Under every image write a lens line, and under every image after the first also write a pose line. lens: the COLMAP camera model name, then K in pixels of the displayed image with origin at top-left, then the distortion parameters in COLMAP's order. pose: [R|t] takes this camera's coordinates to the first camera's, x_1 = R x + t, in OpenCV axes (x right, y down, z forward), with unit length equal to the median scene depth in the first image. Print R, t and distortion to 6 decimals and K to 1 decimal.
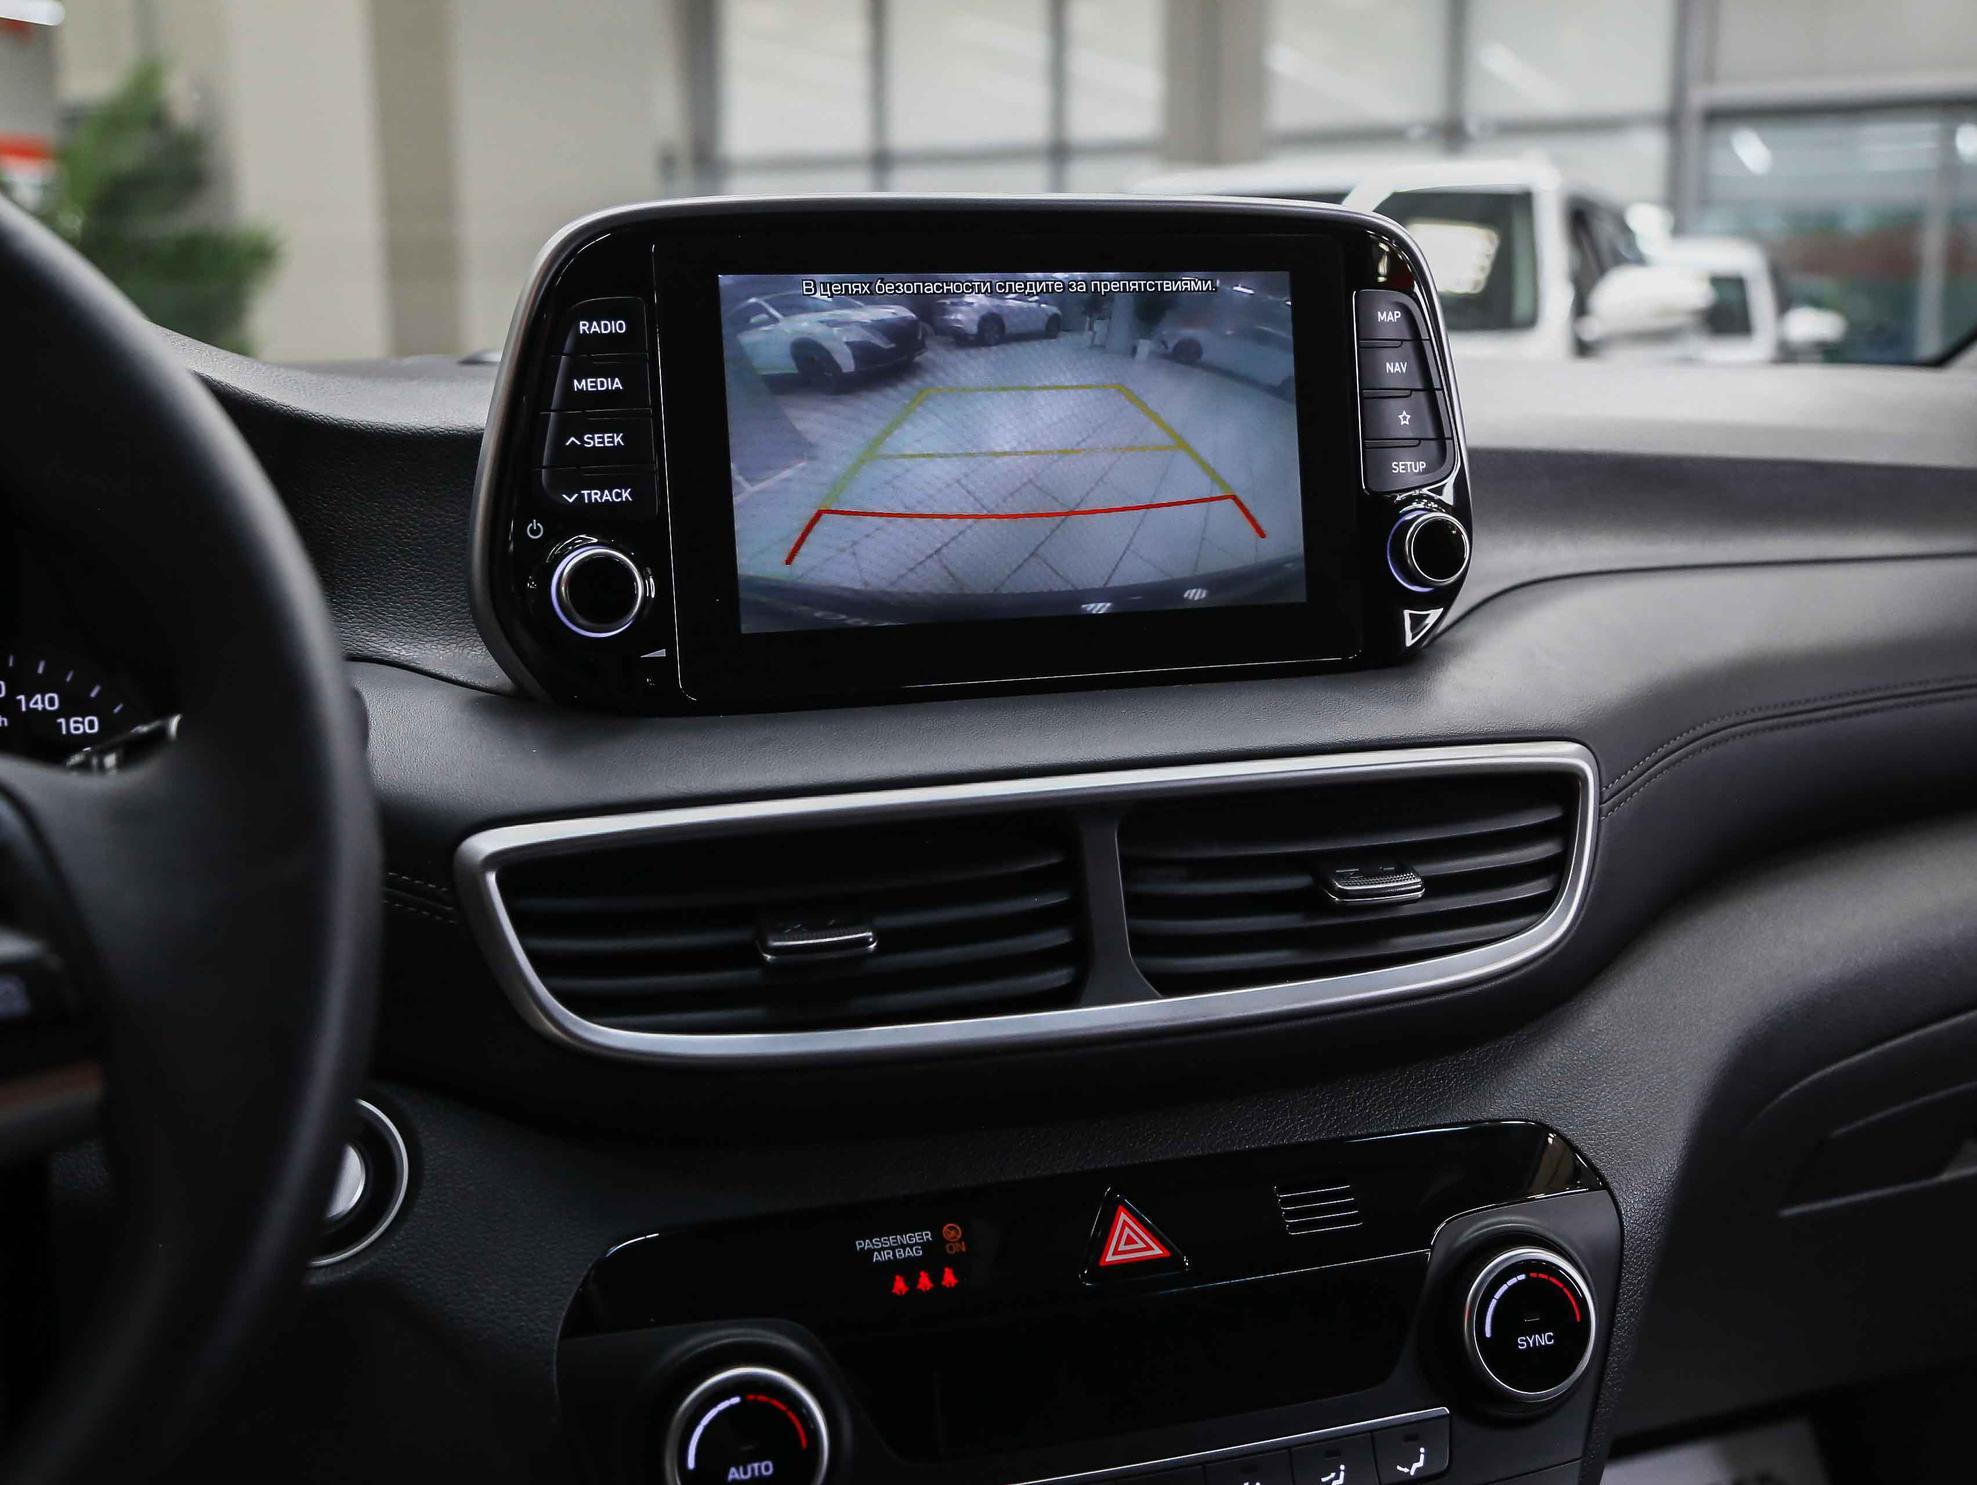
lens RADIAL K [[2202.8, 0, 988.8], [0, 2202.8, 747.9], [0, 0, 1]] dist [-0.001365, 0.000000]
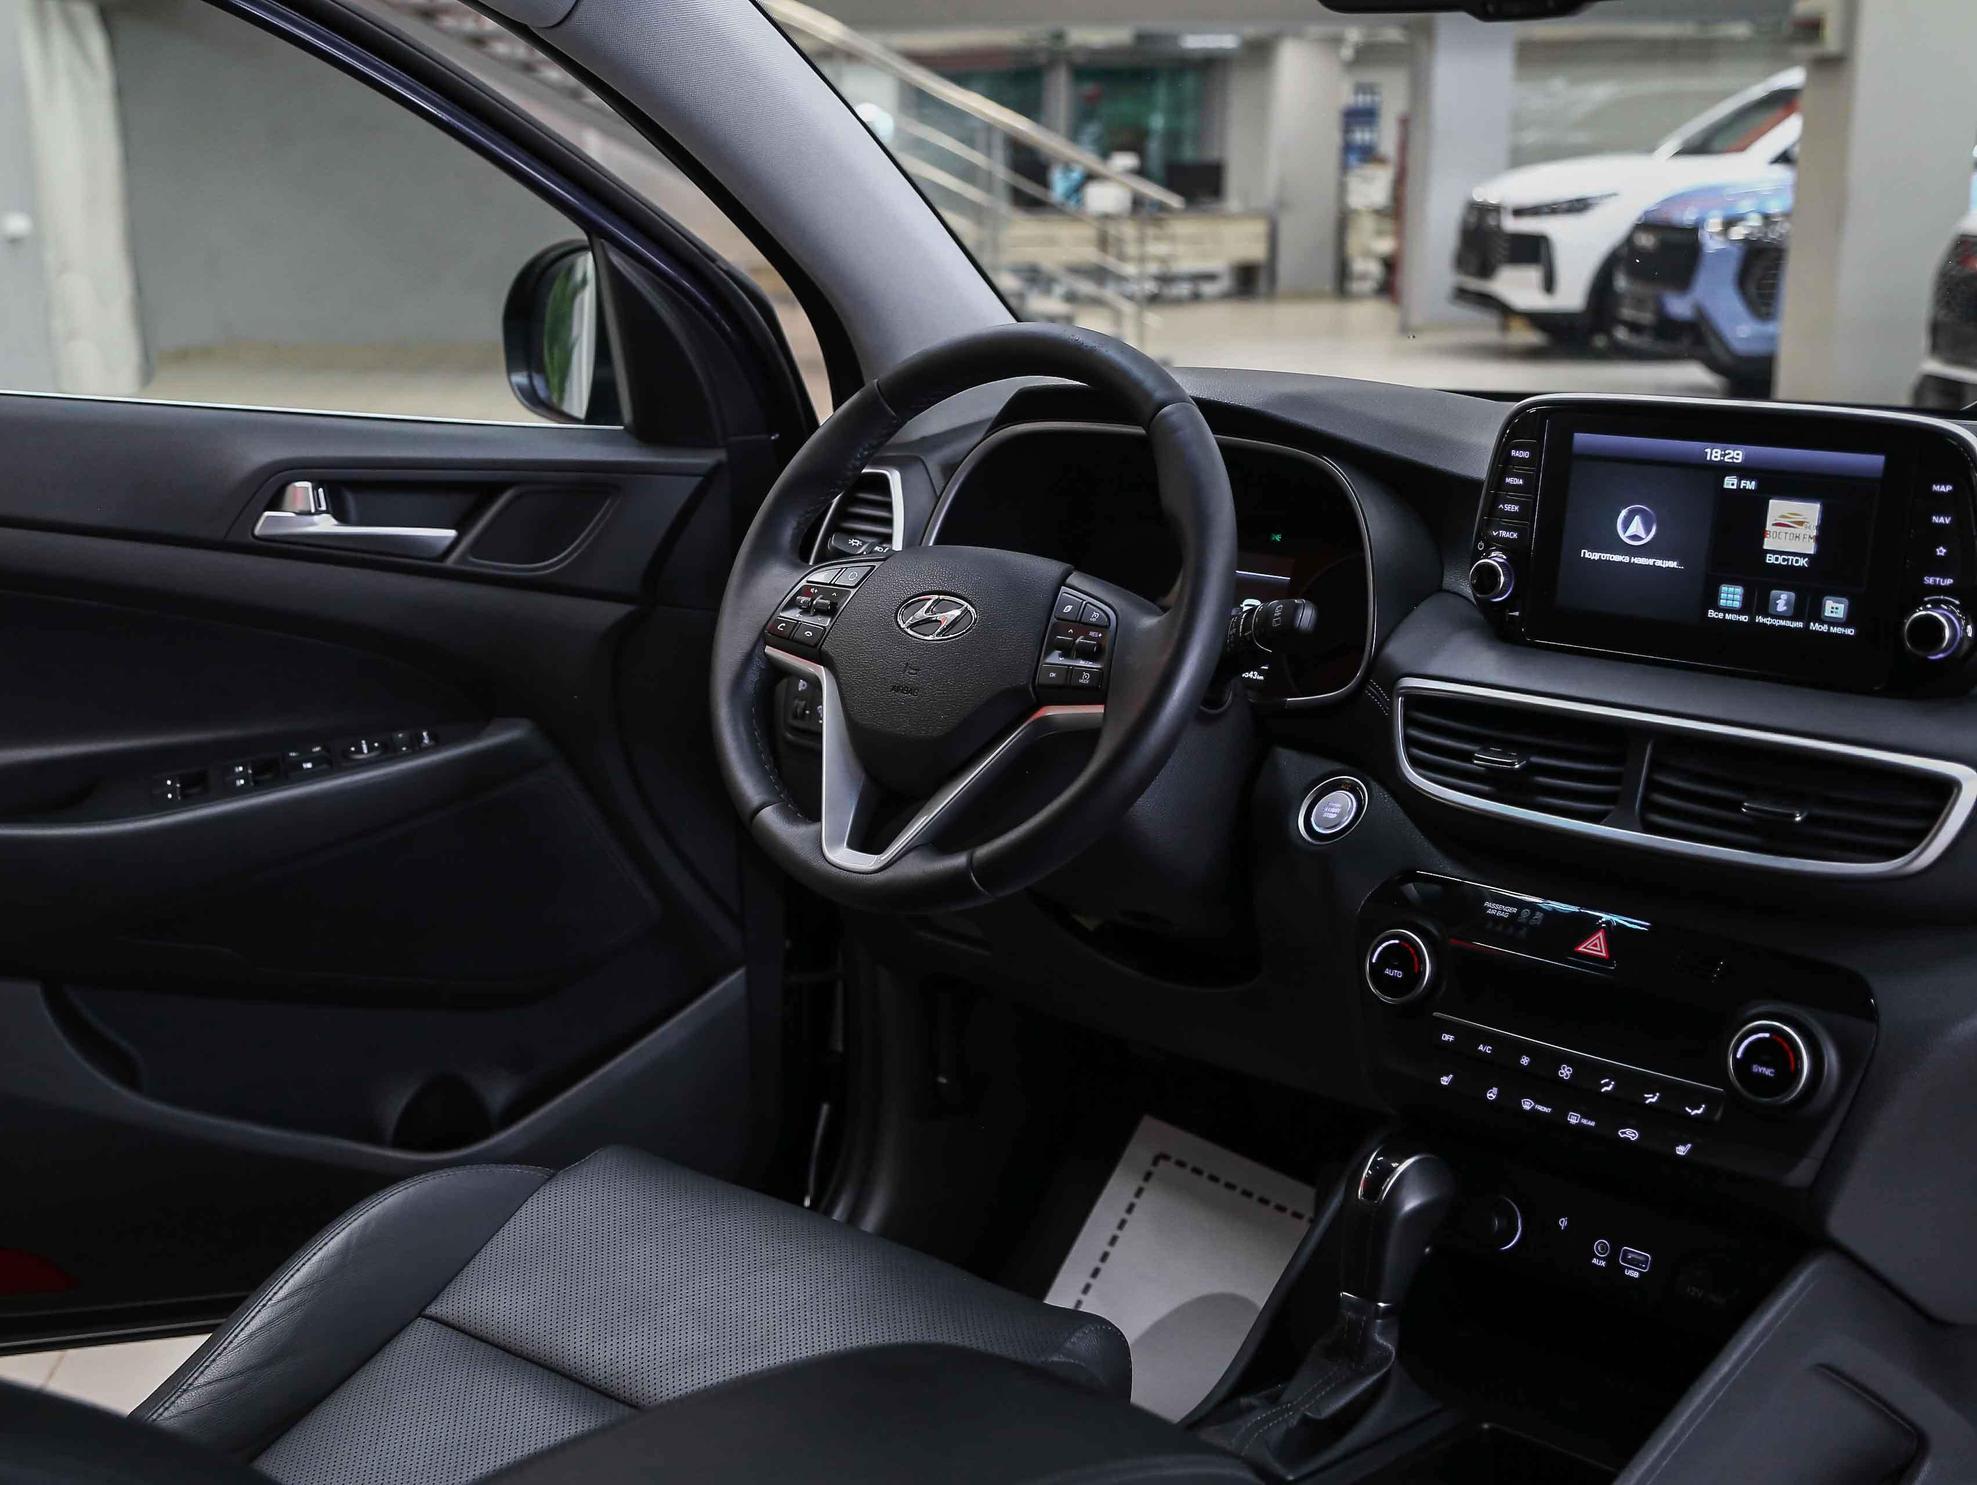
lens RADIAL K [[2502.3, 0, 978.8], [0, 2502.3, 746.0], [0, 0, 1]] dist [0.056237, 0.000000]
pose [[0.476826, 0.215147, -0.852261, 1.654144], [-0.159090, 0.974693, 0.157045, -0.212844], [0.864481, 0.060703, 0.498987, -0.604146]]
